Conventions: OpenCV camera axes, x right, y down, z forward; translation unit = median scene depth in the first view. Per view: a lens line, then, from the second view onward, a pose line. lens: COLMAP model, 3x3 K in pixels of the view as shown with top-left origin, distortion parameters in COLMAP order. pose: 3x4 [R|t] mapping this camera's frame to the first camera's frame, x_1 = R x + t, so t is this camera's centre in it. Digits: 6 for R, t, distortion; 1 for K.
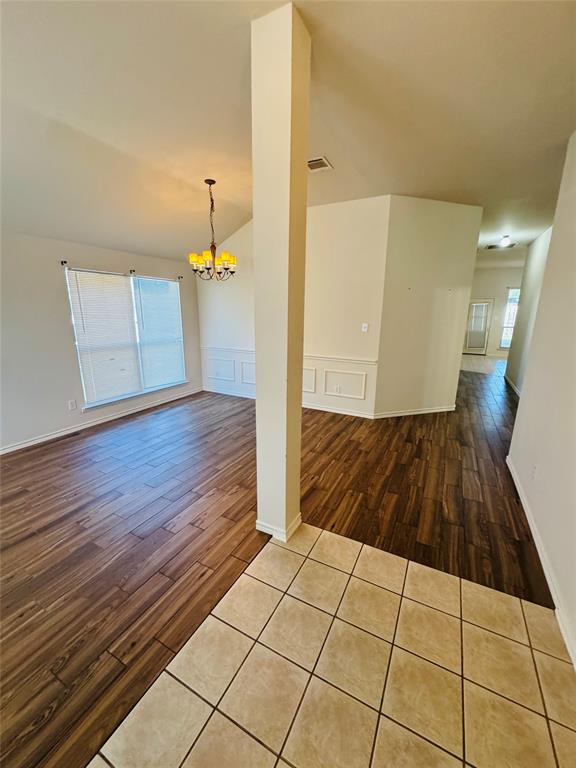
lens RADIAL K [[307.0, 0, 288.0], [0, 307.0, 384.0], [0, 0, 1]] dist [-0.009788, -0.000237]
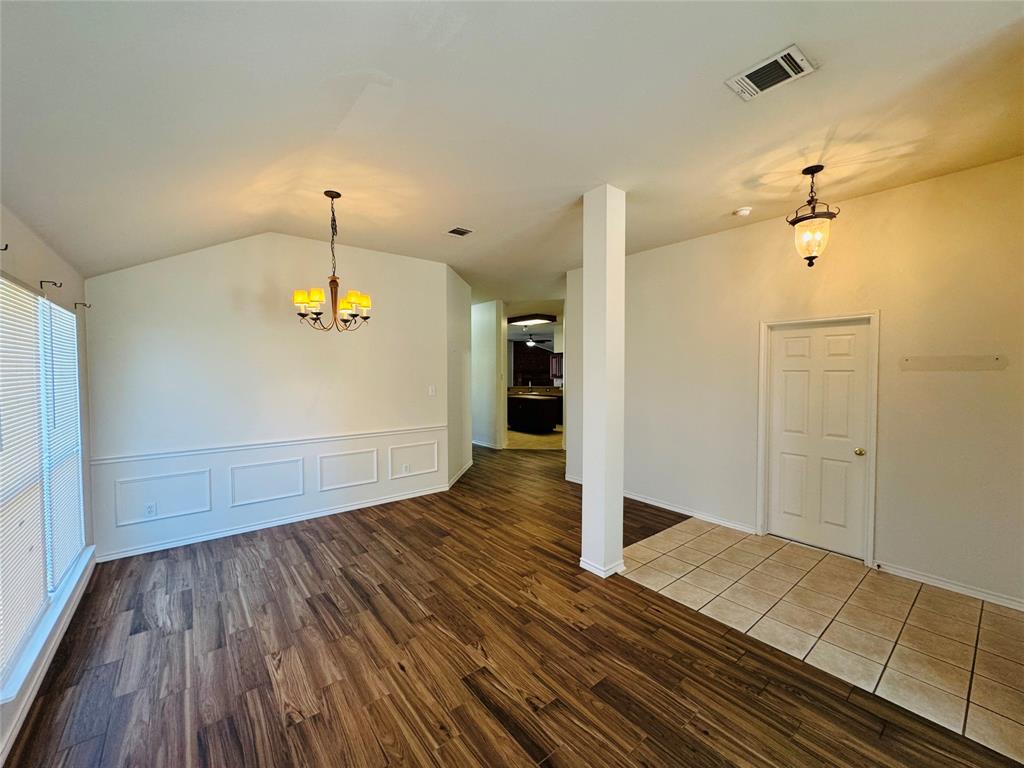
lens RADIAL K [[410.2, 0, 512.0], [0, 410.2, 384.0], [0, 0, 1]] dist [-0.001821, -0.000105]
pose [[0.402505, -0.044391, 0.914341, -0.905491], [0.222054, 0.973727, -0.050477, -0.106118], [-0.888078, 0.223350, 0.401787, 0.346125]]
